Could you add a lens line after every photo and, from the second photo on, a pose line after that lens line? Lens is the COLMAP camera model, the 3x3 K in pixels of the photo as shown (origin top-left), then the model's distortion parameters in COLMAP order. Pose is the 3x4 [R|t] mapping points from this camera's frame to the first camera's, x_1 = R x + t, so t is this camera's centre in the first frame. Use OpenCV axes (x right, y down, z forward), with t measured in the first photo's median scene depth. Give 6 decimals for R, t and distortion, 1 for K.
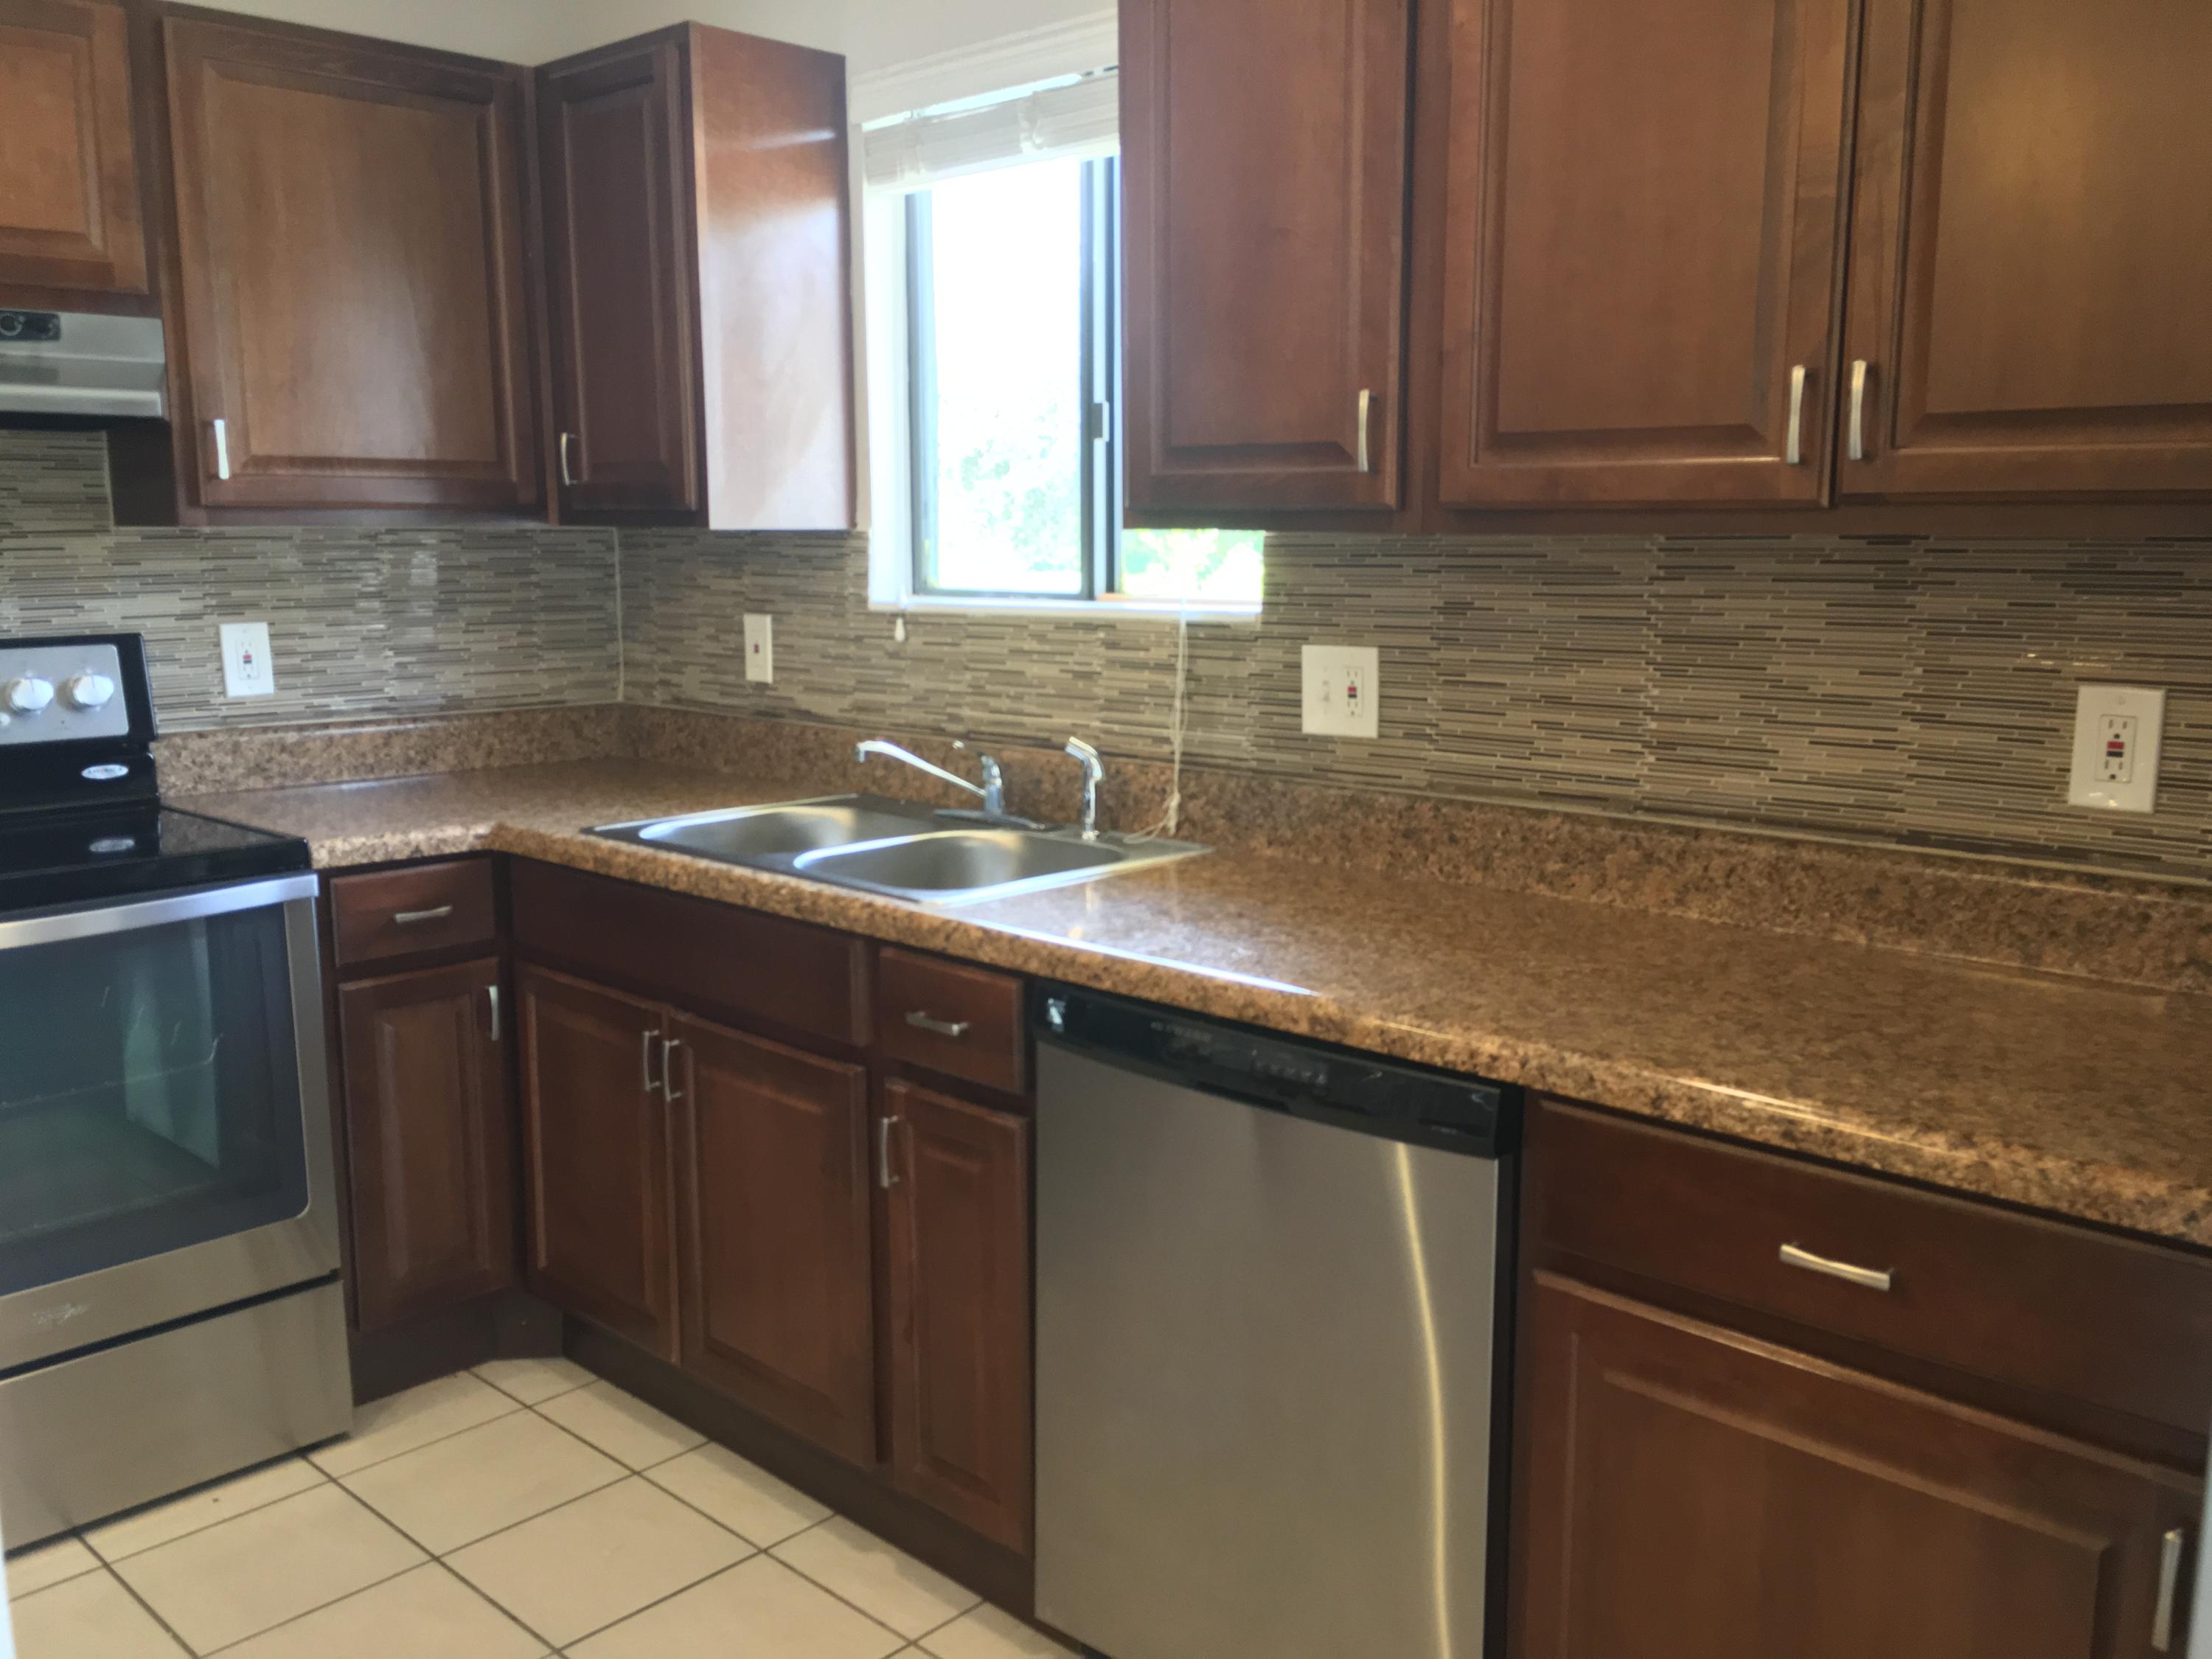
lens RADIAL K [[1872.5, 0, 1106.0], [0, 1872.5, 829.5], [0, 0, 1]] dist [0.078428, -0.115331]
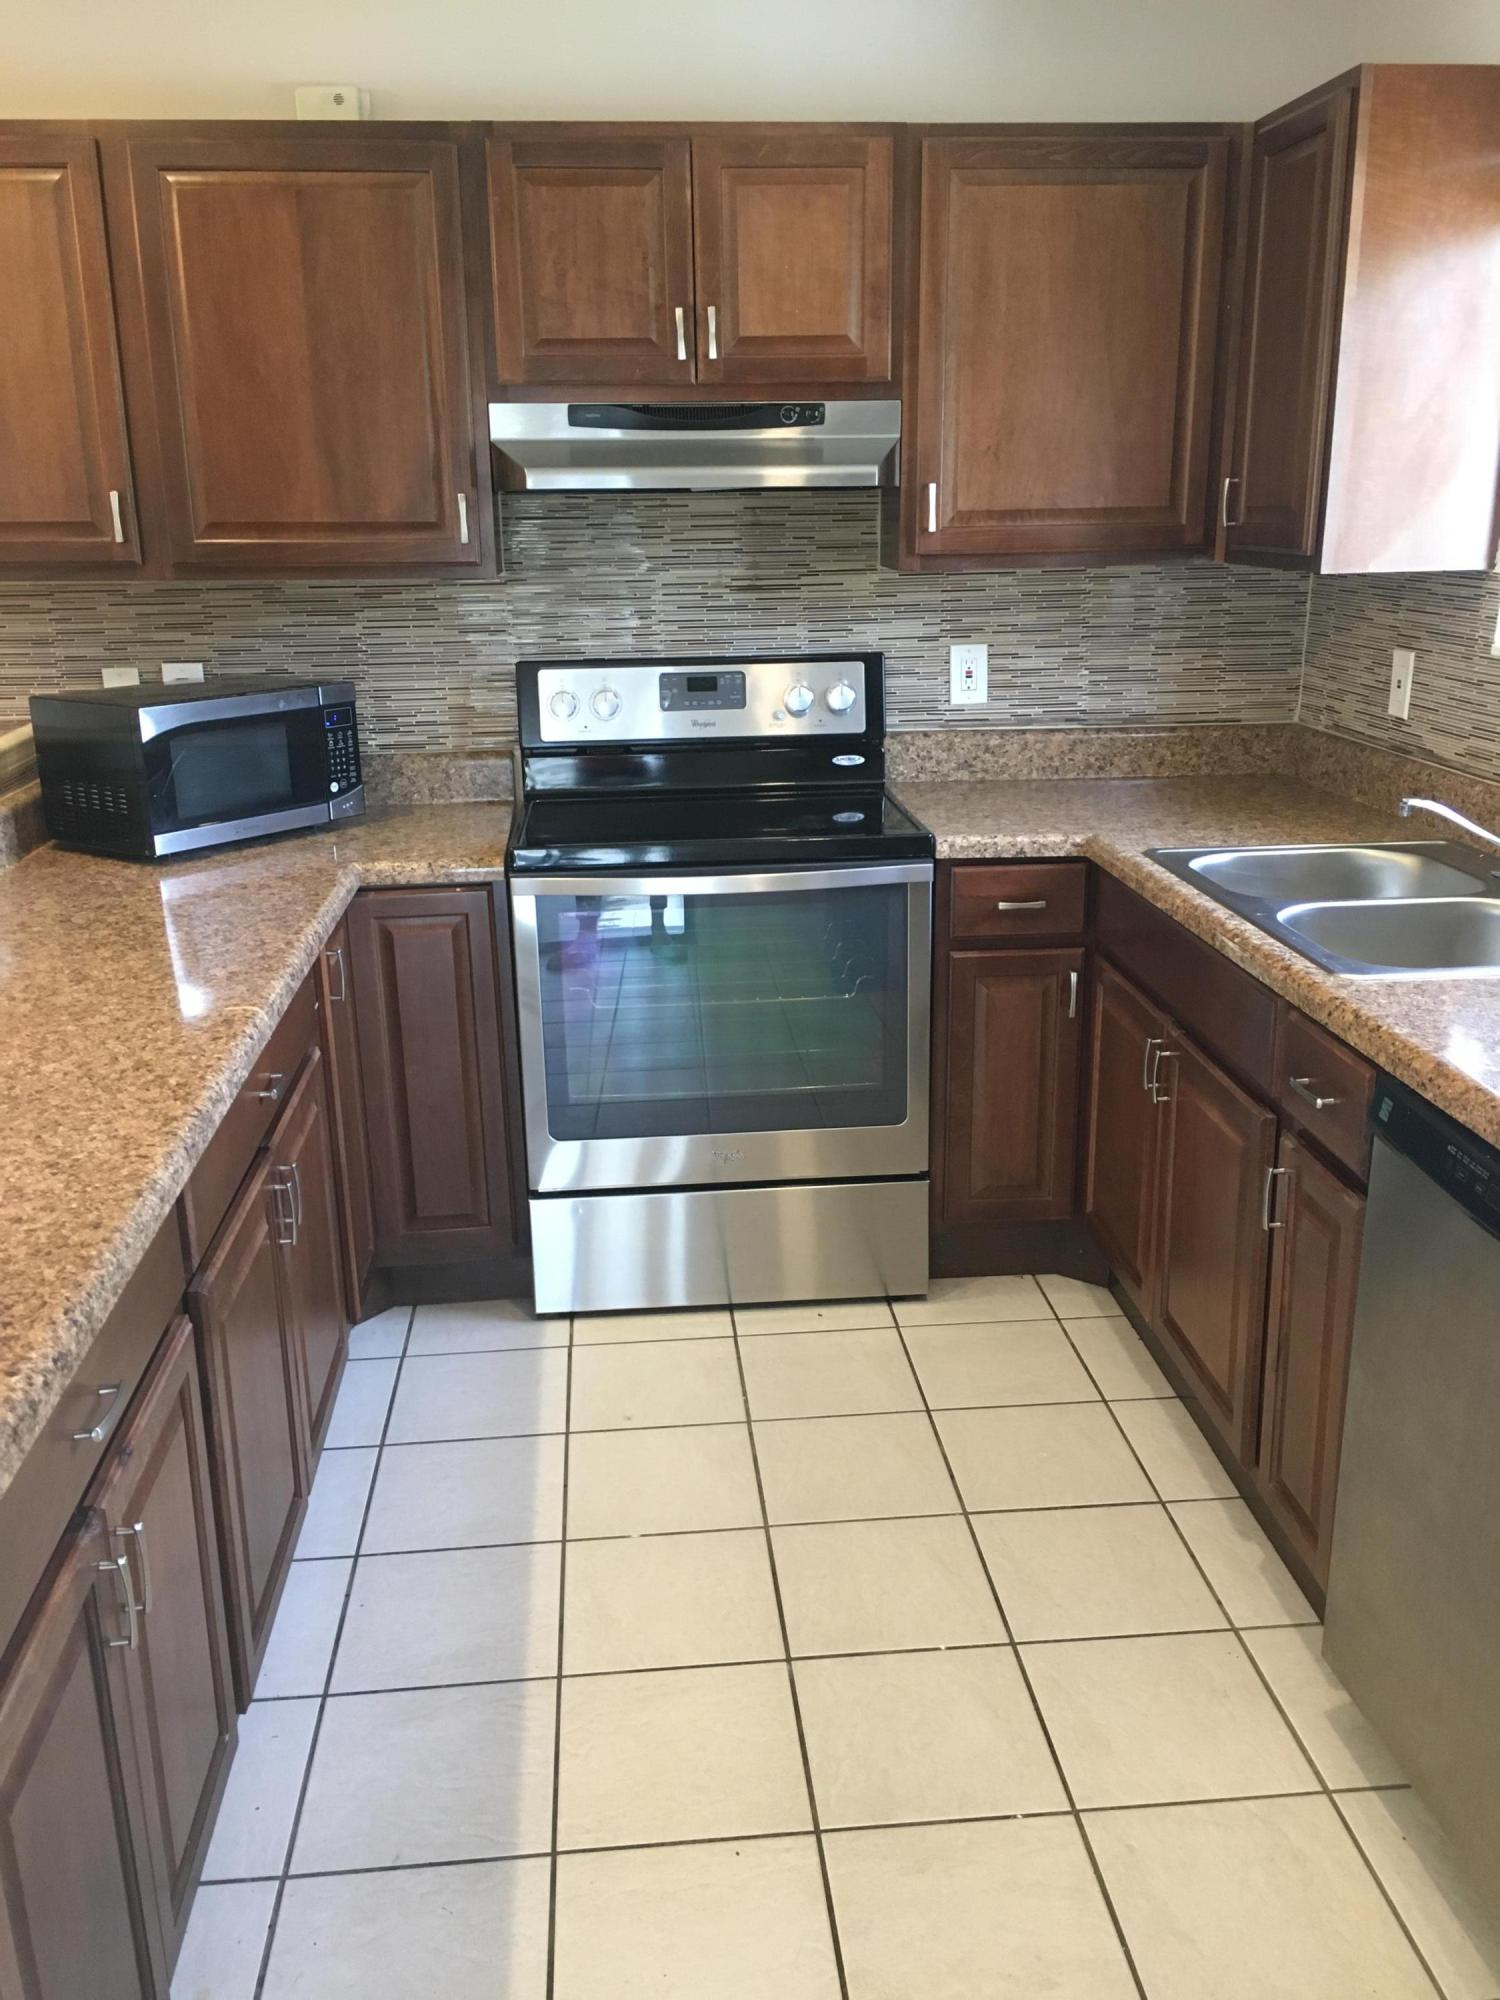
lens RADIAL K [[1693.0, 0, 738.8], [0, 1693.0, 1001.3], [0, 0, 1]] dist [0.078428, -0.115331]
pose [[0.746491, 0.178367, -0.641043, 0.187154], [-0.093195, 0.981932, 0.164694, -0.050359], [0.658836, -0.063201, 0.749627, 0.058902]]
